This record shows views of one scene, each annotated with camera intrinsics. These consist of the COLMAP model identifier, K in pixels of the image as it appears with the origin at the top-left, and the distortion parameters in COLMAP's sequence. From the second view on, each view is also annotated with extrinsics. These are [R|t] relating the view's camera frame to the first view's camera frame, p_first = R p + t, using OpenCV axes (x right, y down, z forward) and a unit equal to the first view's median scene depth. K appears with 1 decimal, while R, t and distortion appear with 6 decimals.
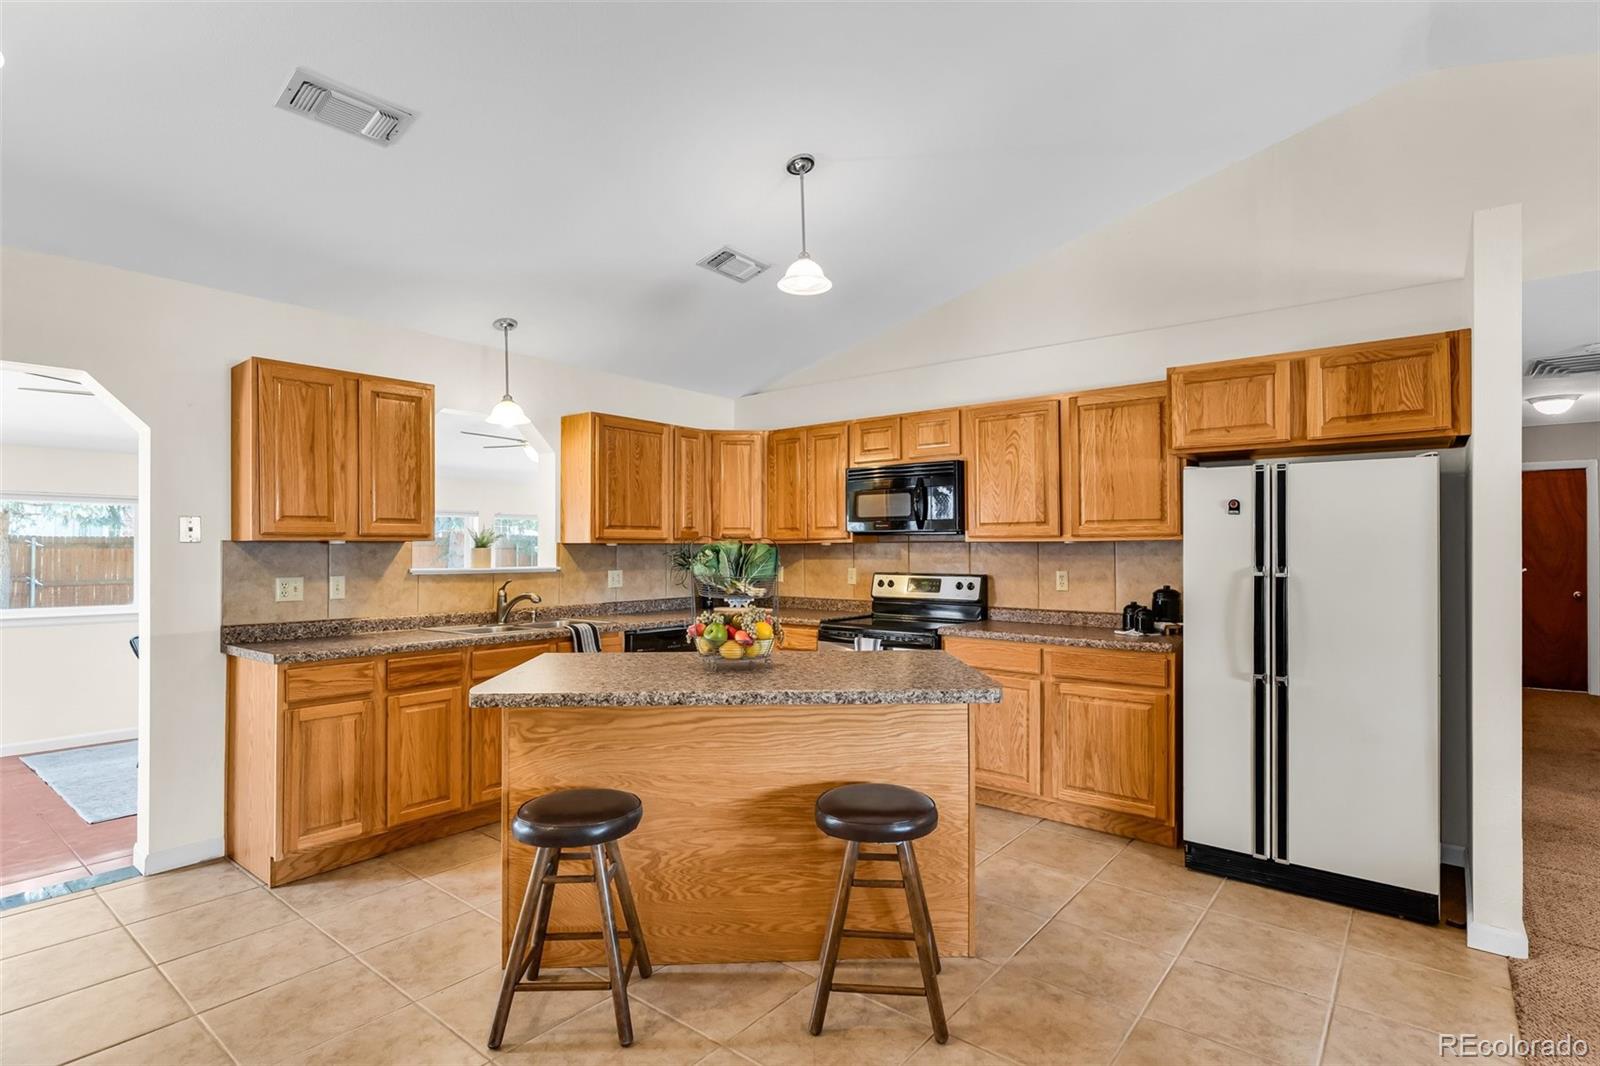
lens RADIAL K [[786.8, 0, 800.9], [0, 786.8, 535.4], [0, 0, 1]] dist [-0.000742, -0.000203]
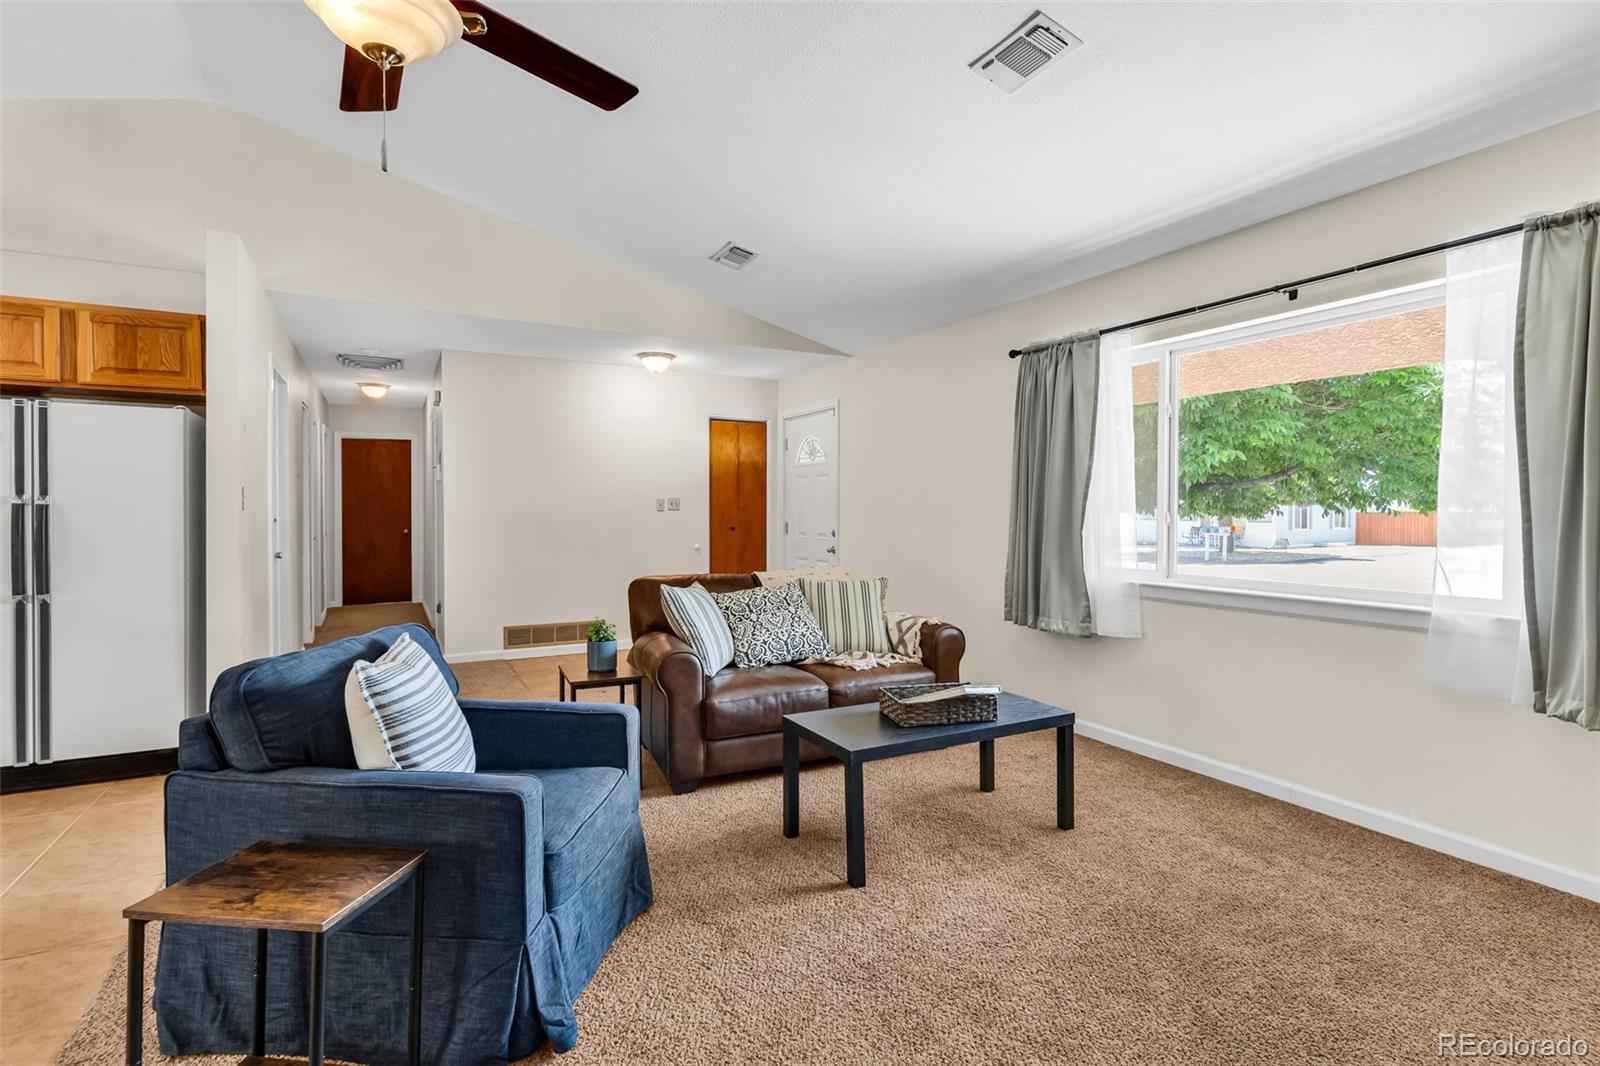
lens RADIAL K [[773.8, 0, 799.1], [0, 773.8, 519.7], [0, 0, 1]] dist [0.000292, -0.000183]
pose [[0.386910, -0.012477, 0.922033, 0.018004], [-0.017237, 0.999636, 0.020760, 0.026419], [-0.921956, -0.023925, 0.386554, -0.310250]]
